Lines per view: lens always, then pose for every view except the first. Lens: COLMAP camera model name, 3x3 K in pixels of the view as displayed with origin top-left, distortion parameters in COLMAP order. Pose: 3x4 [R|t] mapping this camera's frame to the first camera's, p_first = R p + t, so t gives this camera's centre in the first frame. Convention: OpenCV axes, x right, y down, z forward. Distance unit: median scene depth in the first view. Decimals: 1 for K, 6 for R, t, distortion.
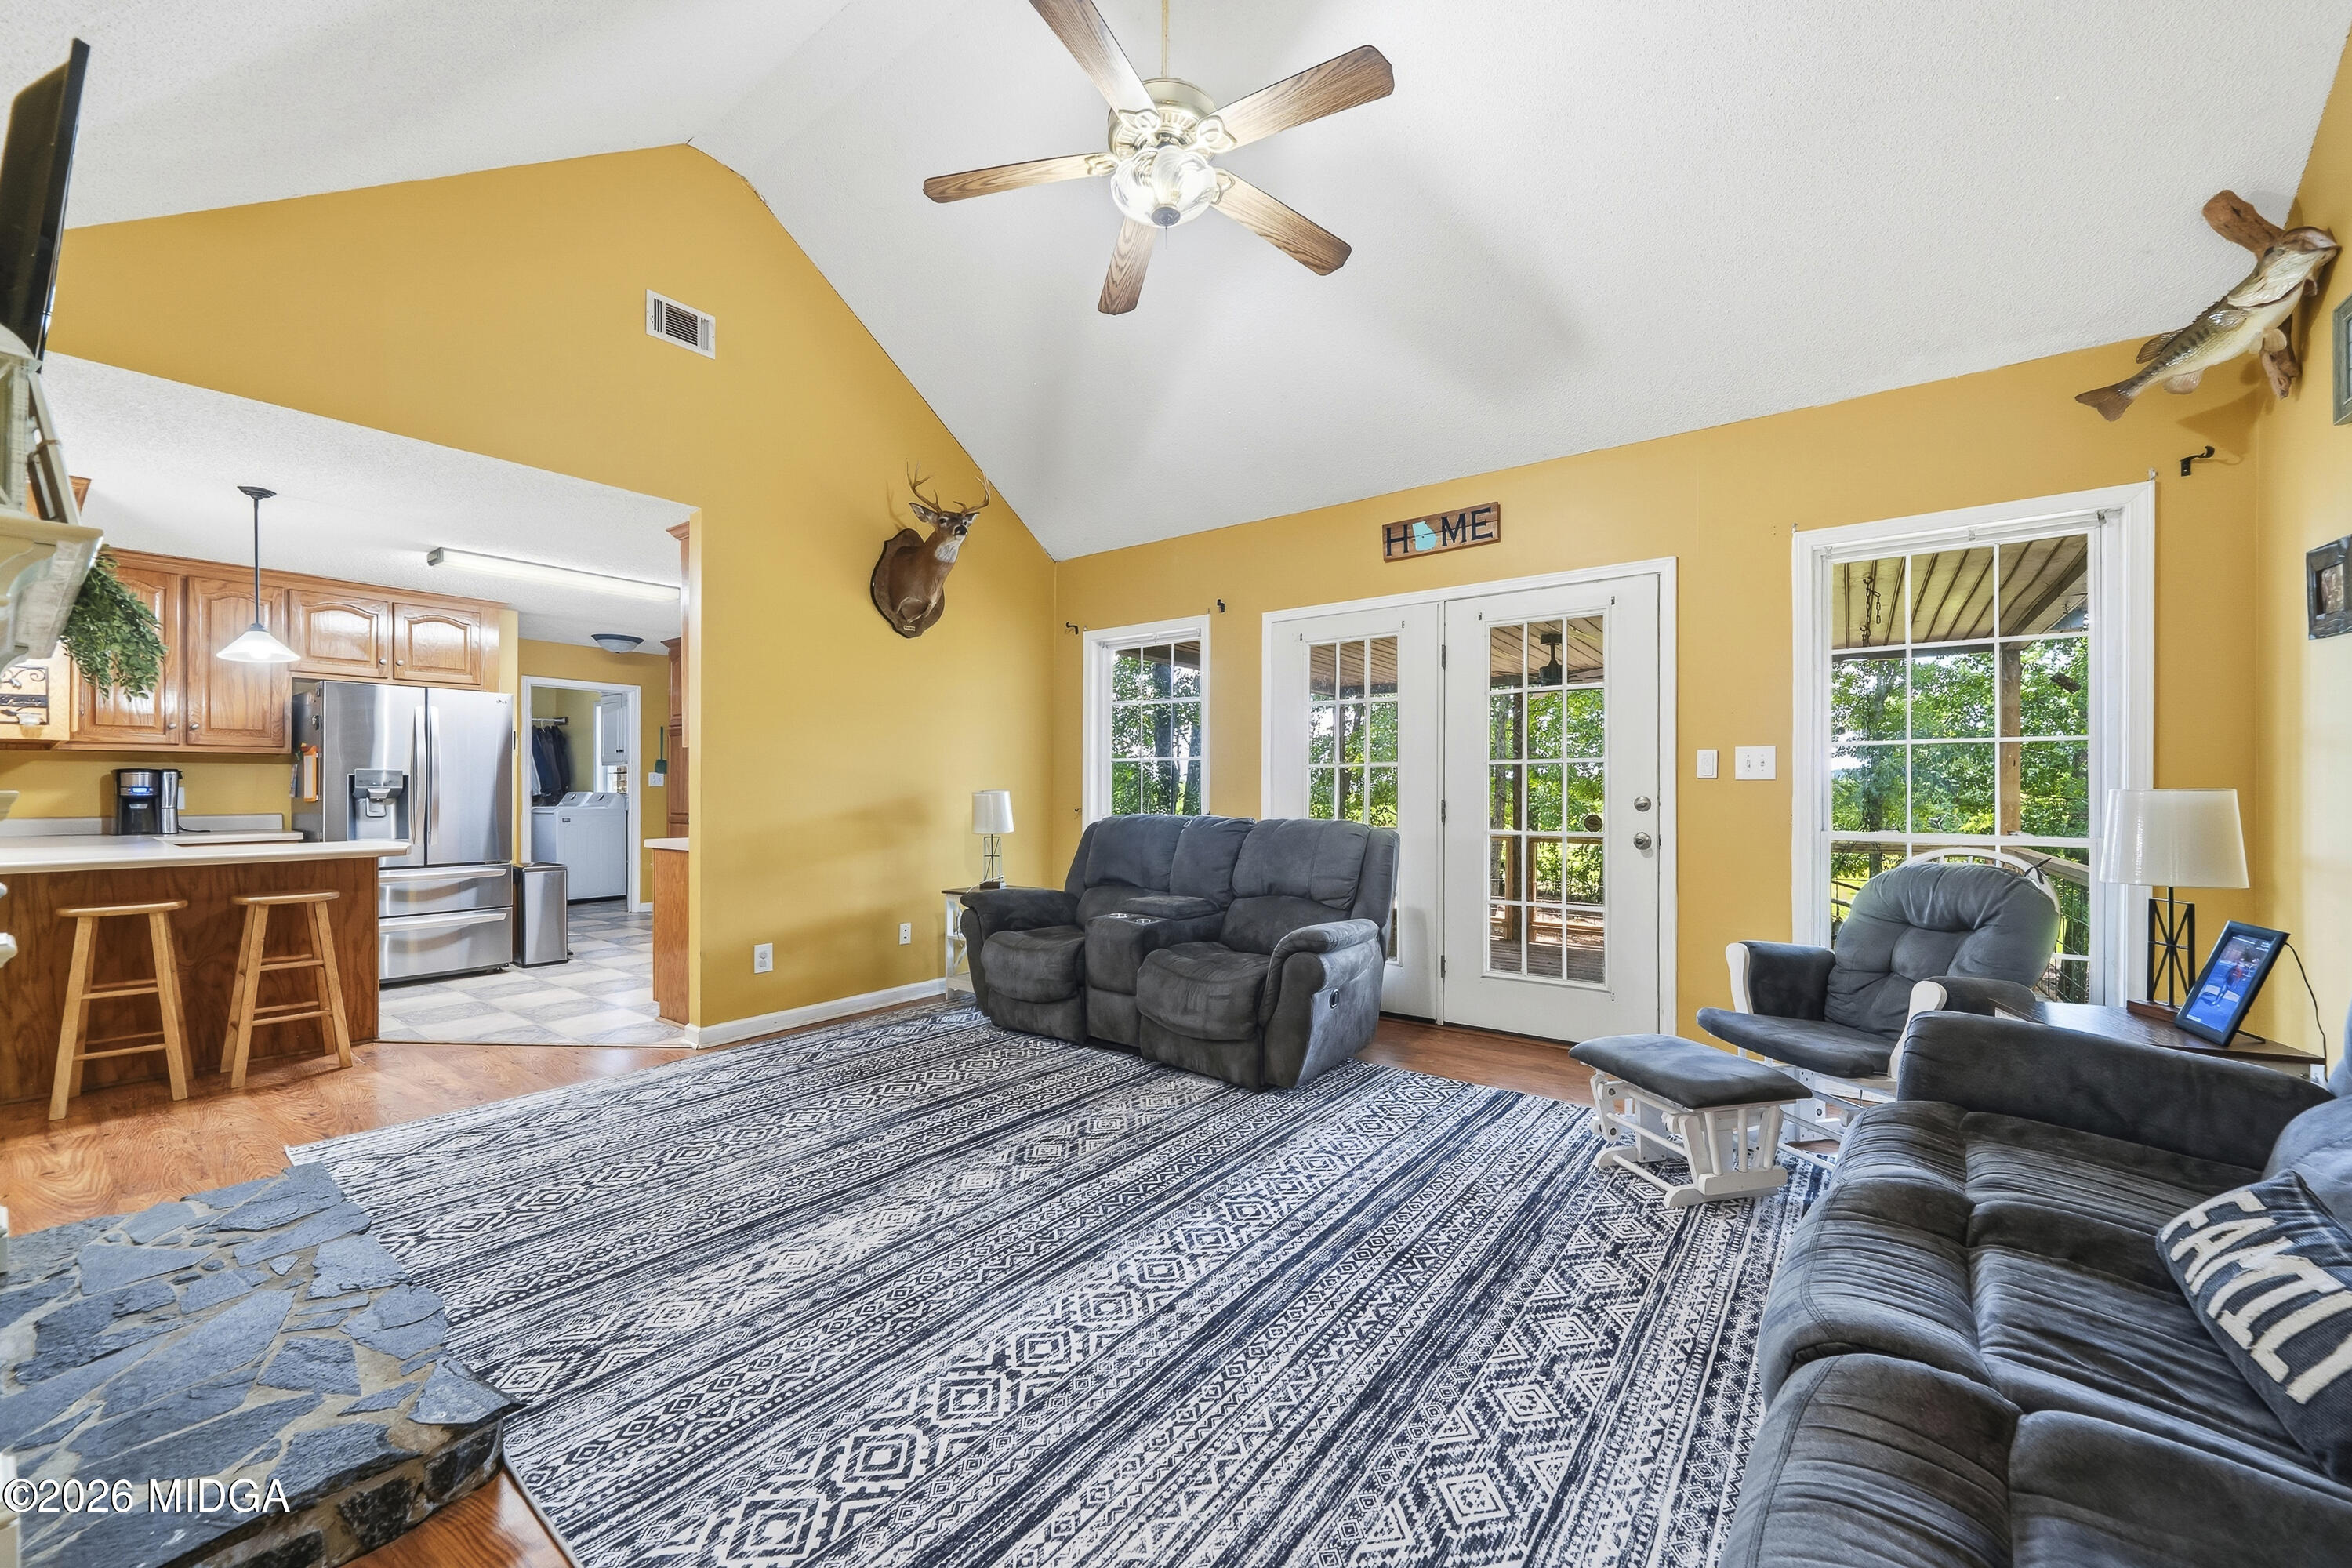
lens RADIAL K [[903.6, 0, 1167.1], [0, 903.6, 789.2], [0, 0, 1]] dist [-0.001084, -0.000021]
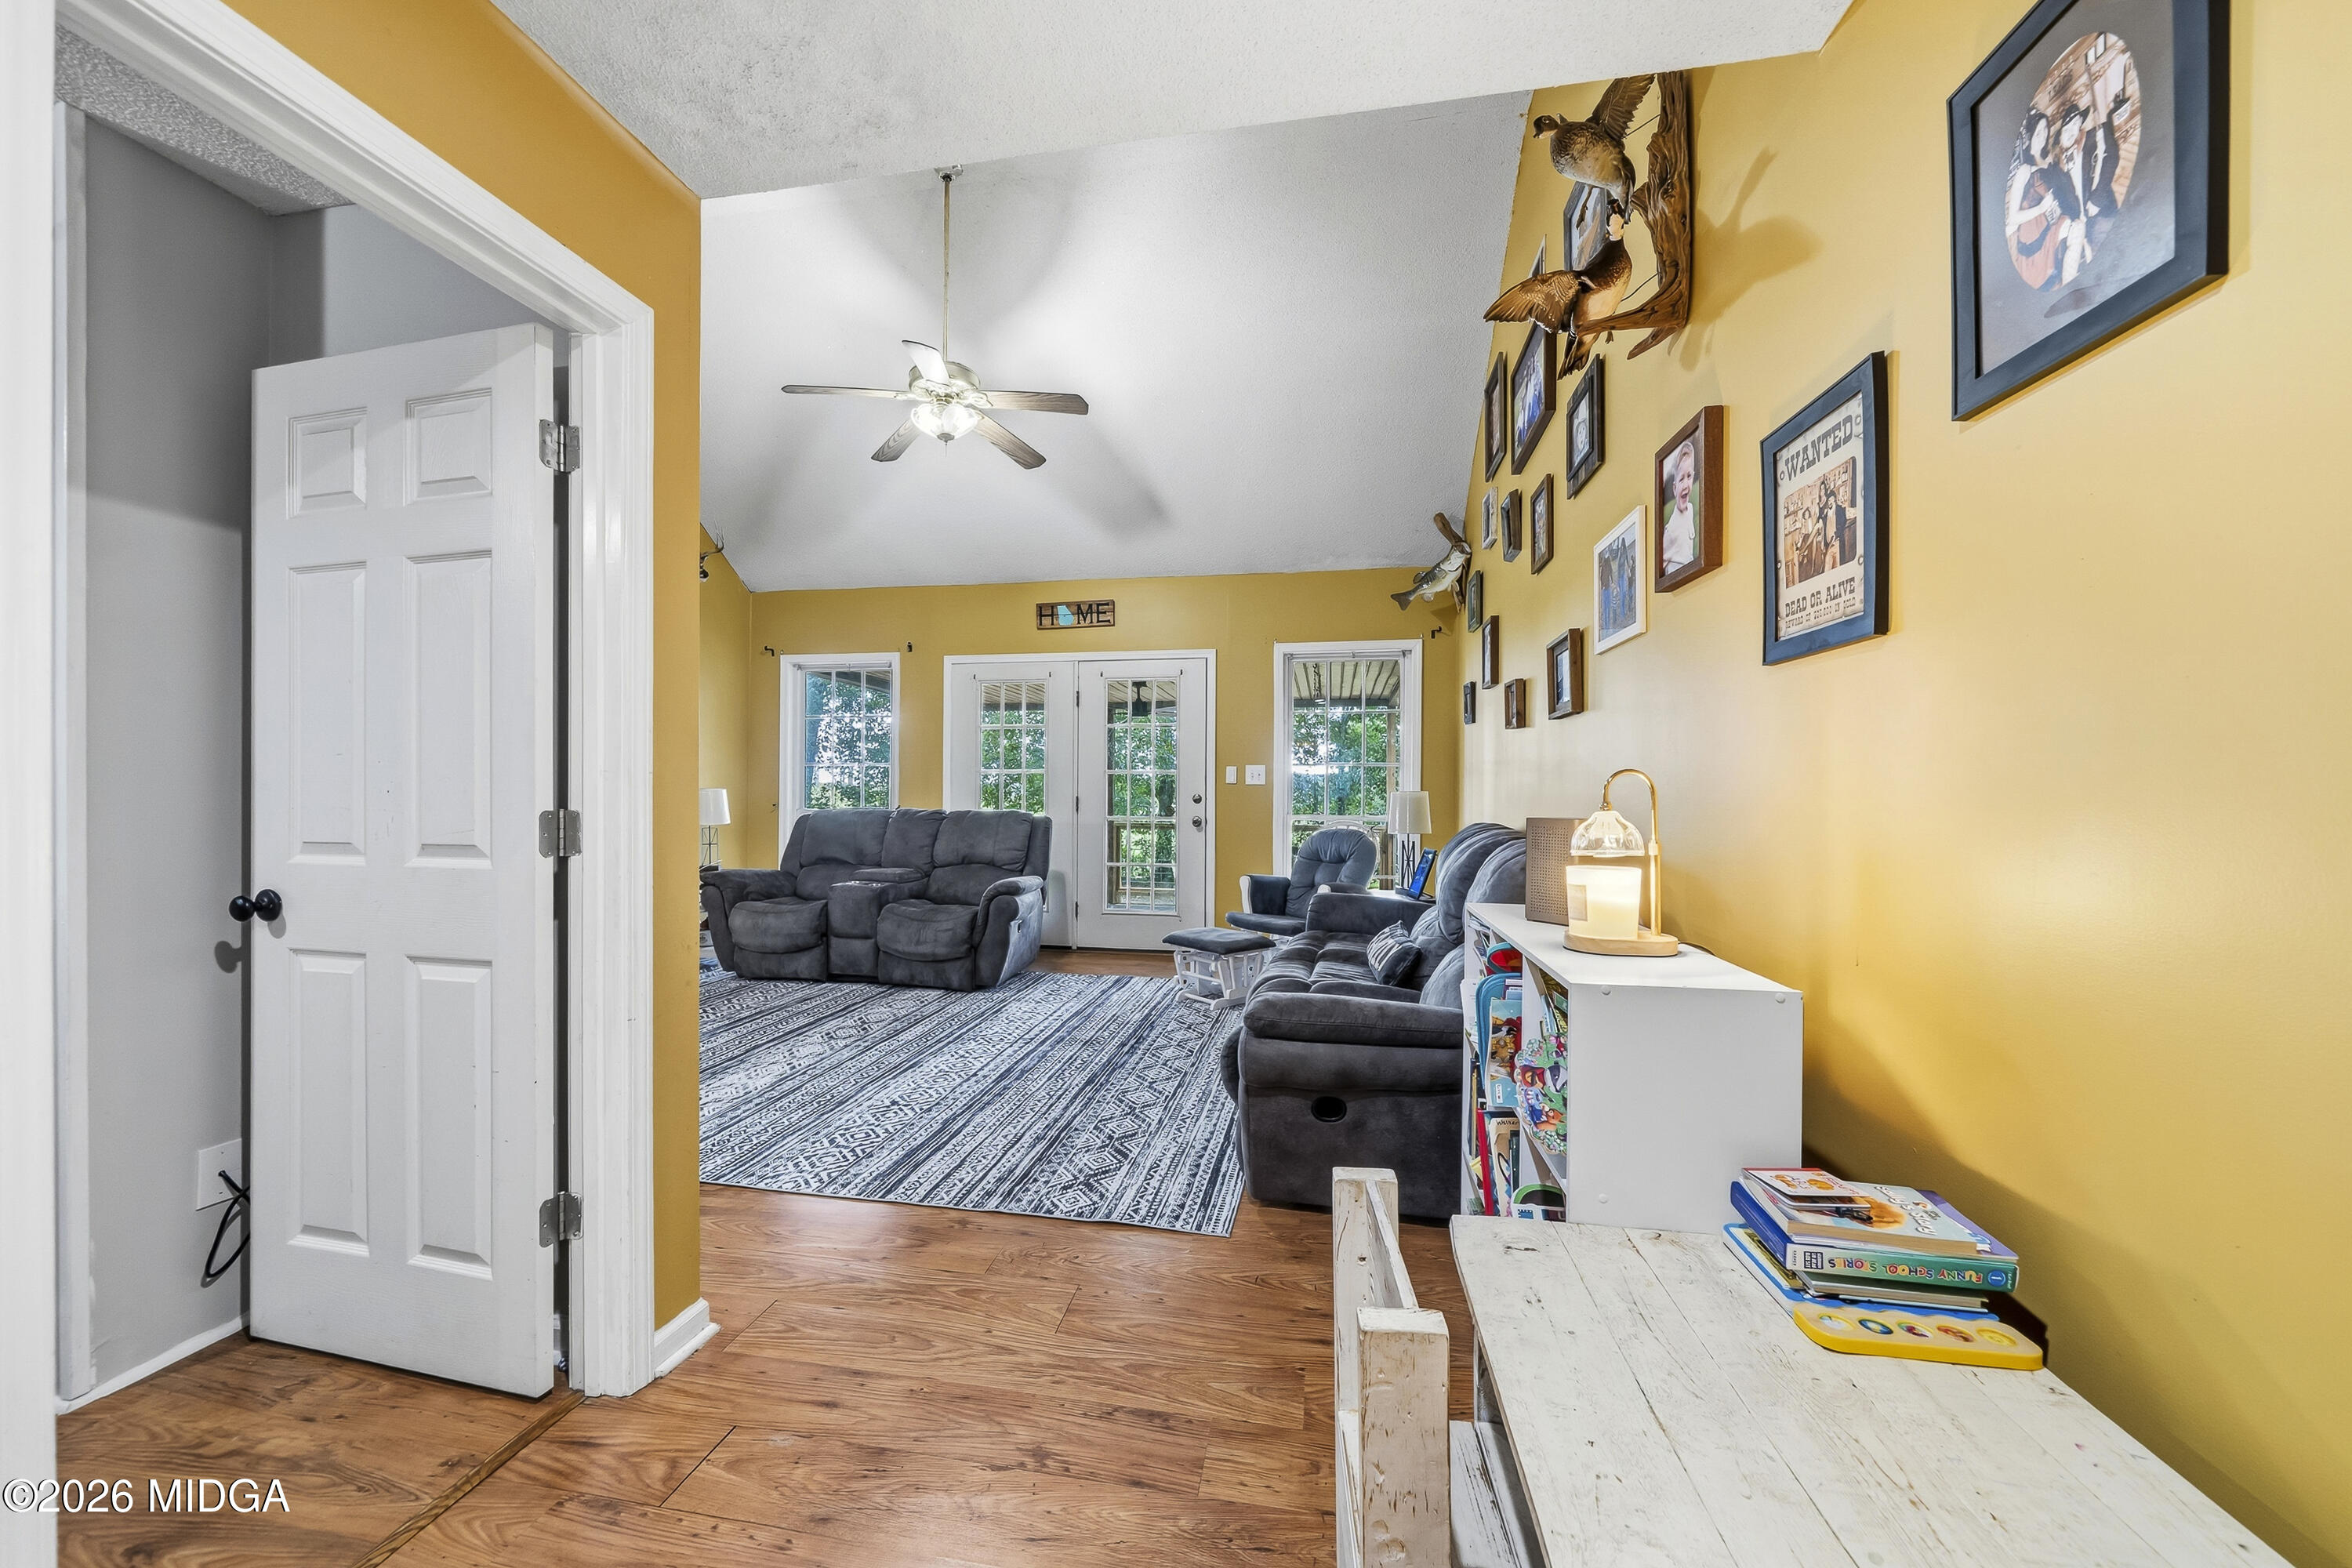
lens RADIAL K [[887.4, 0, 1166.2], [0, 887.4, 790.0], [0, 0, 1]] dist [-0.000619, -0.000011]
pose [[0.894278, 0.003688, 0.447497, -0.339422], [-0.004917, 0.999987, 0.001585, -0.002917], [-0.447485, -0.003618, 0.894284, -0.574415]]
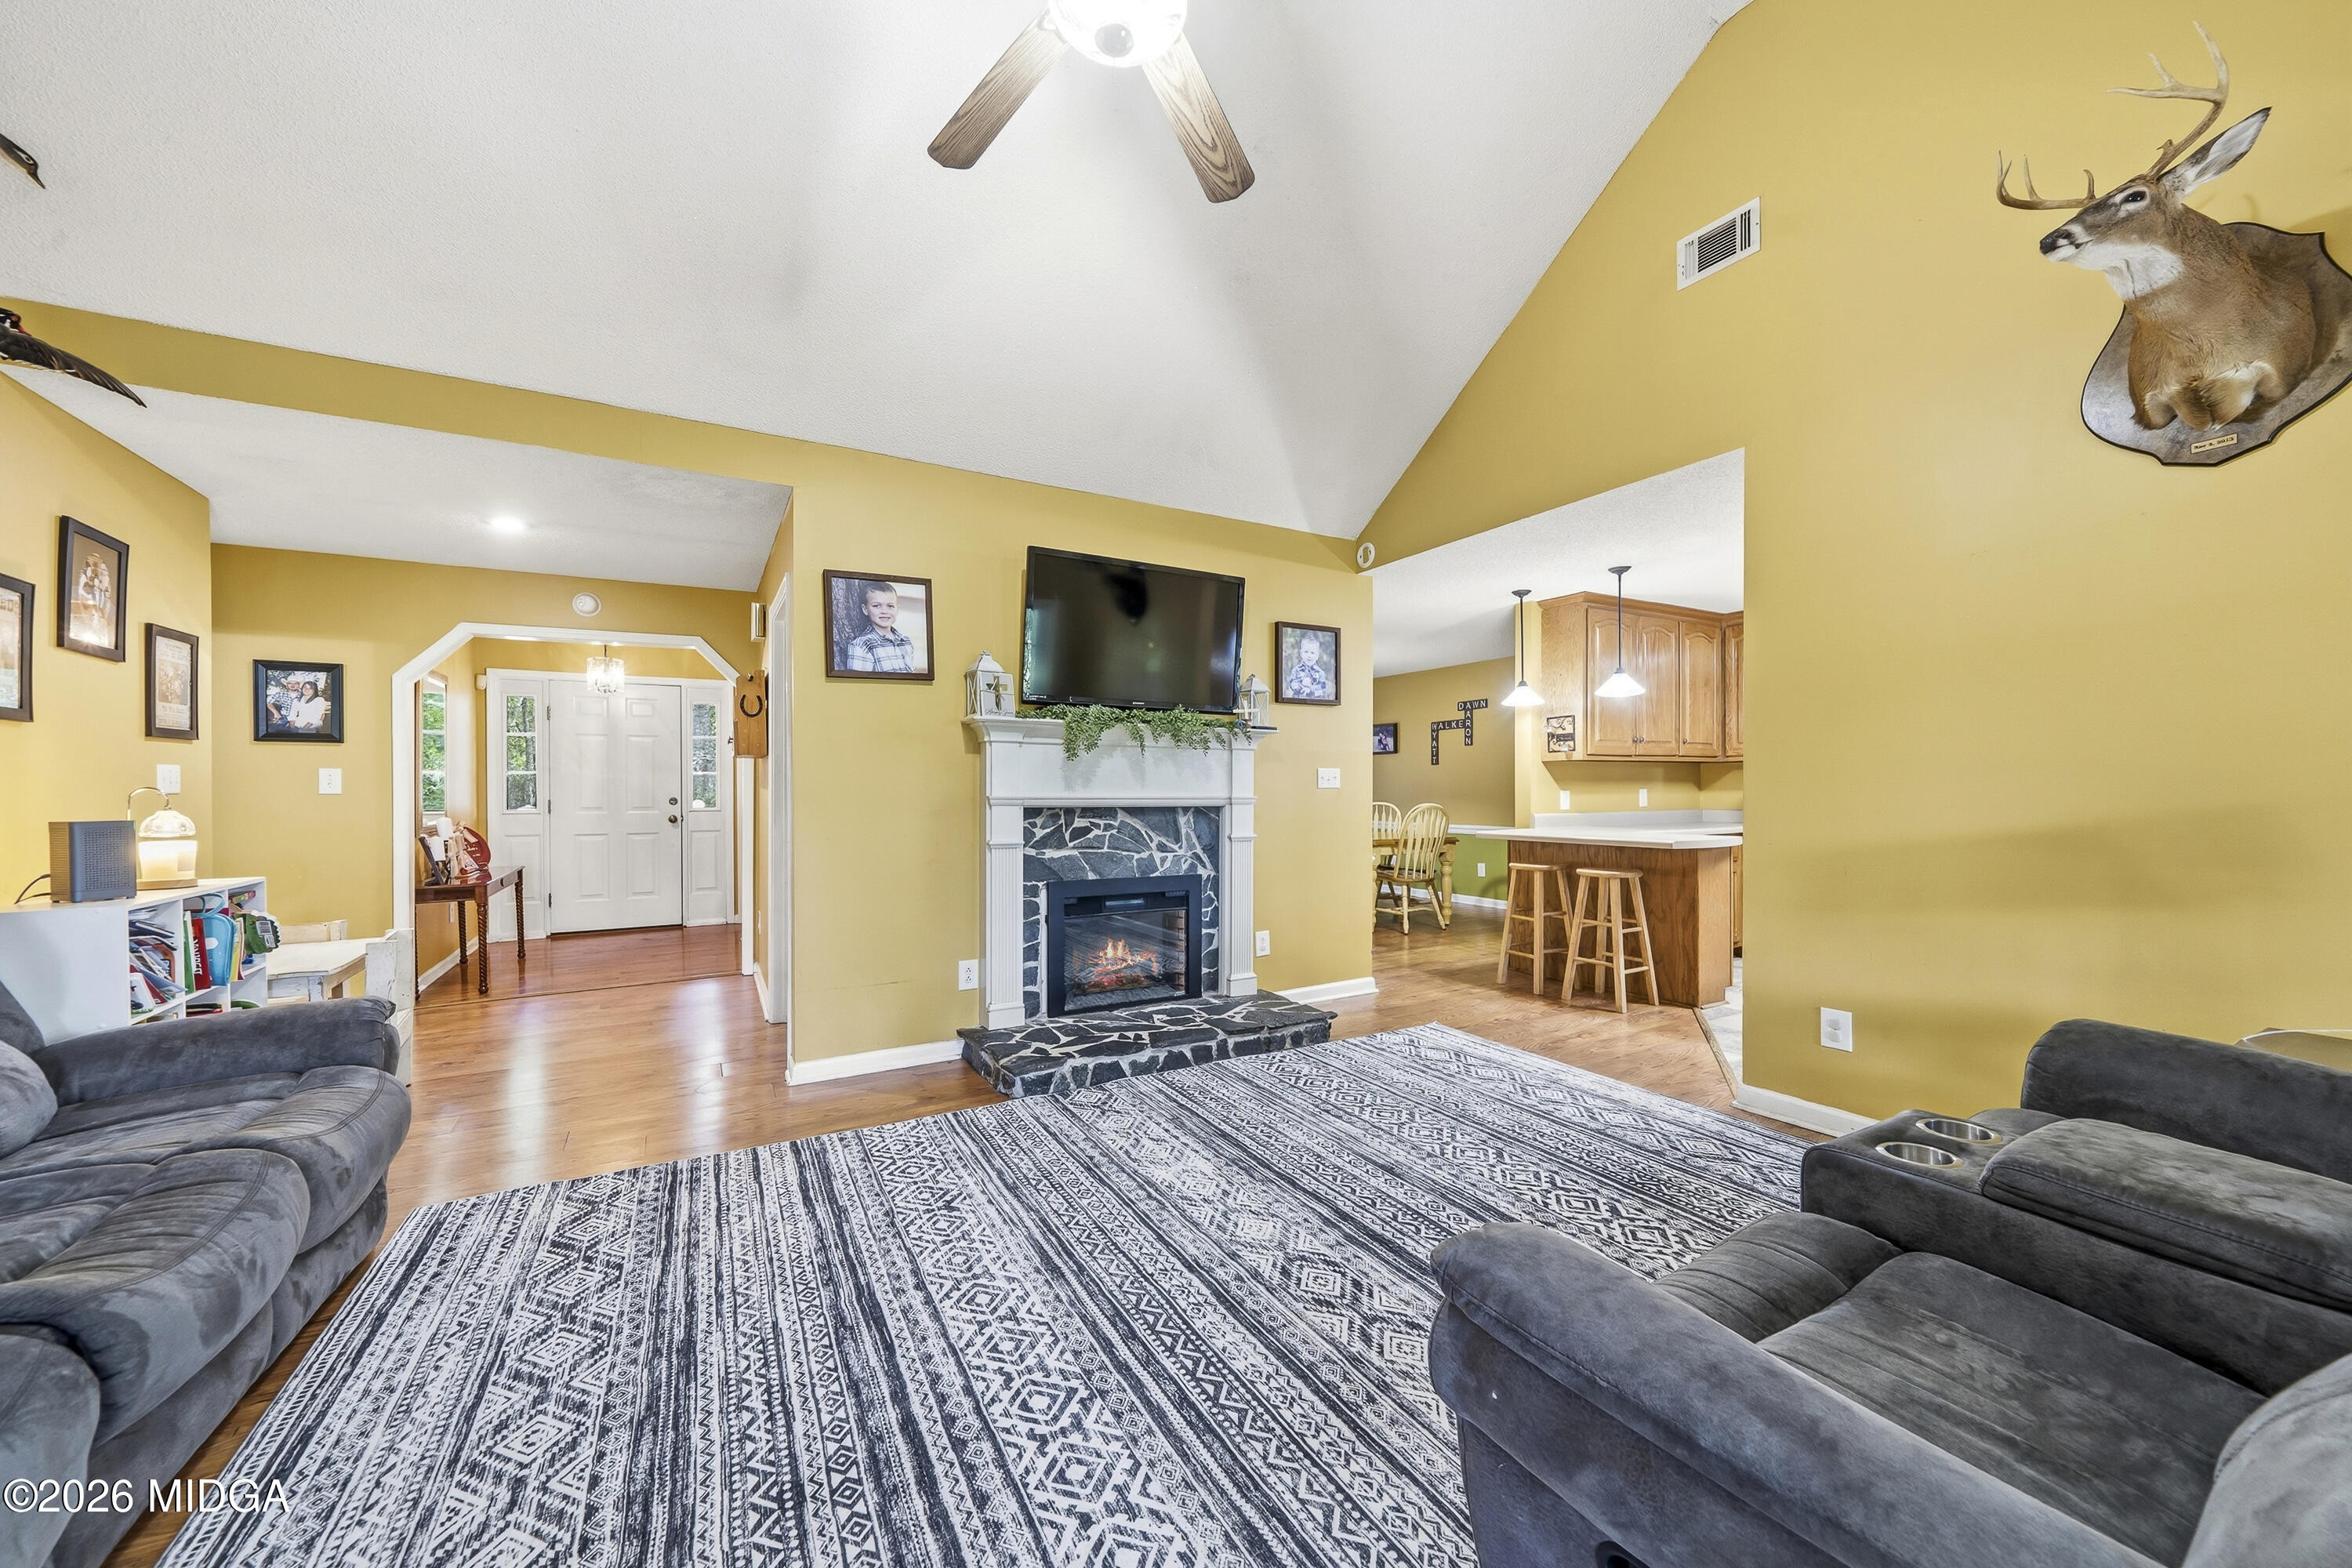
lens RADIAL K [[853.9, 0, 1162.5], [0, 853.9, 796.5], [0, 0, 1]] dist [-0.004884, -0.000134]
pose [[-0.400037, 0.007971, -0.916464, 0.599383], [0.005197, 0.999966, 0.006429, -0.005209], [0.916484, -0.002191, -0.400065, 1.242750]]
